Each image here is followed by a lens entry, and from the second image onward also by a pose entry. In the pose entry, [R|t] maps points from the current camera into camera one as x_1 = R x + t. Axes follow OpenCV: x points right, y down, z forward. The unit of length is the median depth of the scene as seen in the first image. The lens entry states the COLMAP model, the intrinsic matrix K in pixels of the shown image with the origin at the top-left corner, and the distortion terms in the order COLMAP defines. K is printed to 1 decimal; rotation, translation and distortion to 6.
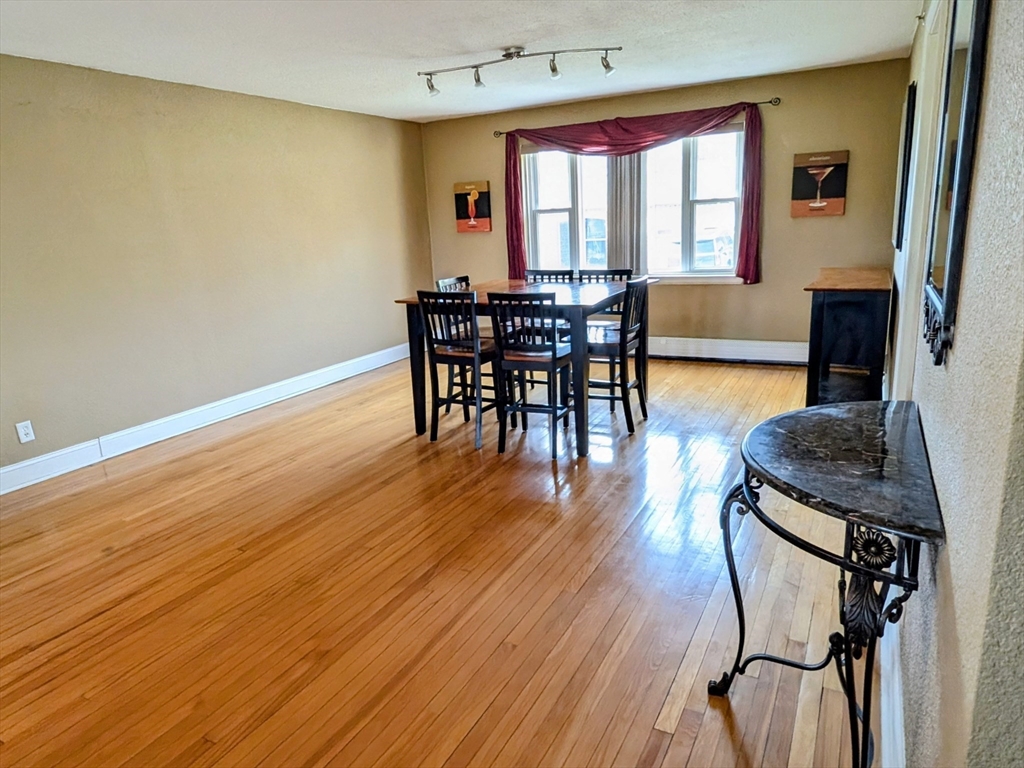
lens RADIAL K [[659.4, 0, 512.0], [0, 659.4, 384.0], [0, 0, 1]] dist [-0.001124, 0.000796]
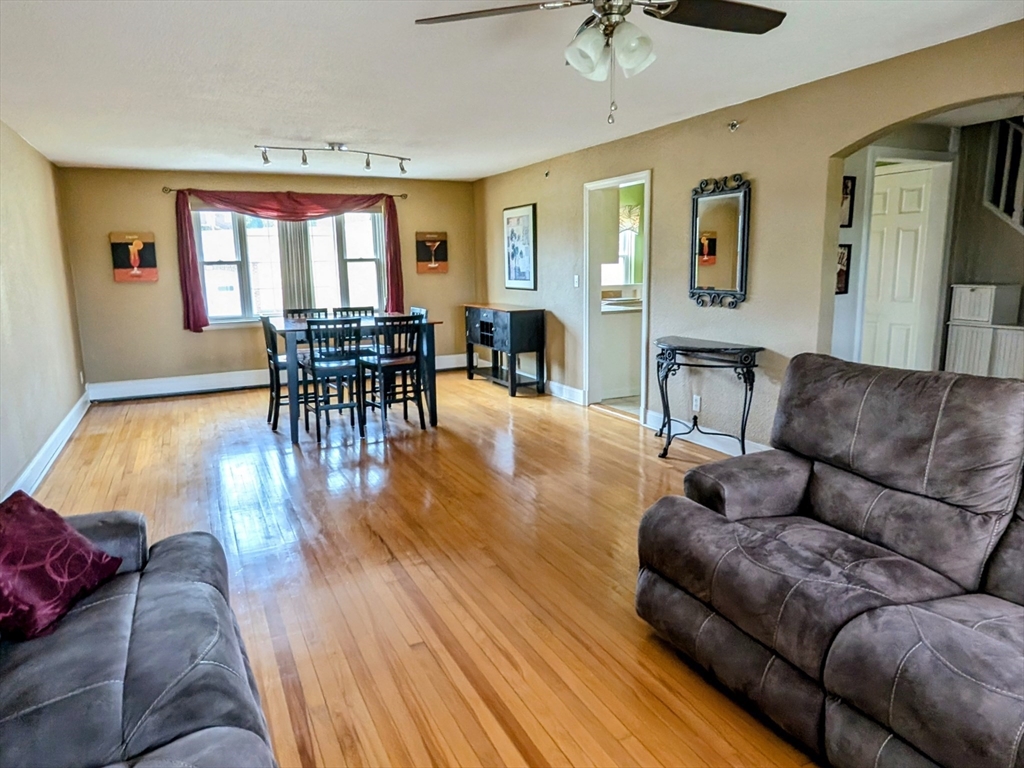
lens RADIAL K [[658.1, 0, 503.4], [0, 658.1, 385.2], [0, 0, 1]] dist [-0.005929, 0.001029]
pose [[0.604121, -0.107031, 0.789672, -0.607002], [0.182041, 0.983273, -0.005995, 0.036422], [-0.775821, 0.147375, 0.613500, -0.021561]]
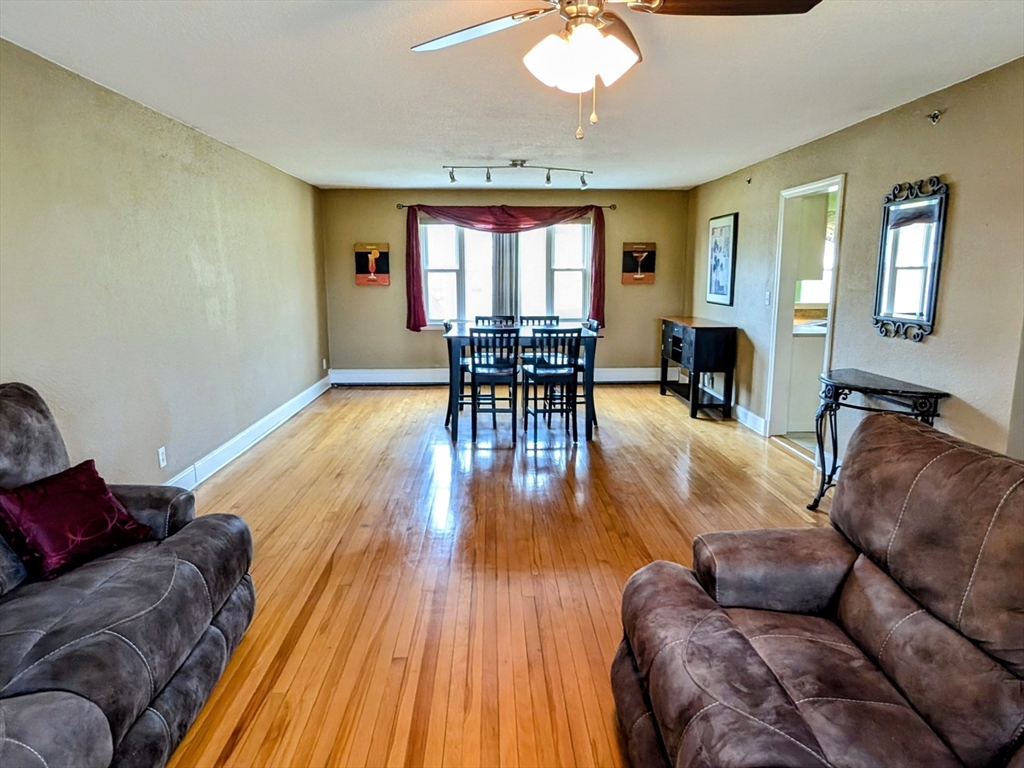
lens RADIAL K [[643.6, 0, 512.0], [0, 643.6, 384.0], [0, 0, 1]] dist [0.001797, 0.000786]
pose [[0.870460, -0.037210, 0.490831, -0.472763], [0.078284, 0.994913, -0.063407, 0.040708], [-0.485975, 0.093618, 0.868944, -0.108195]]
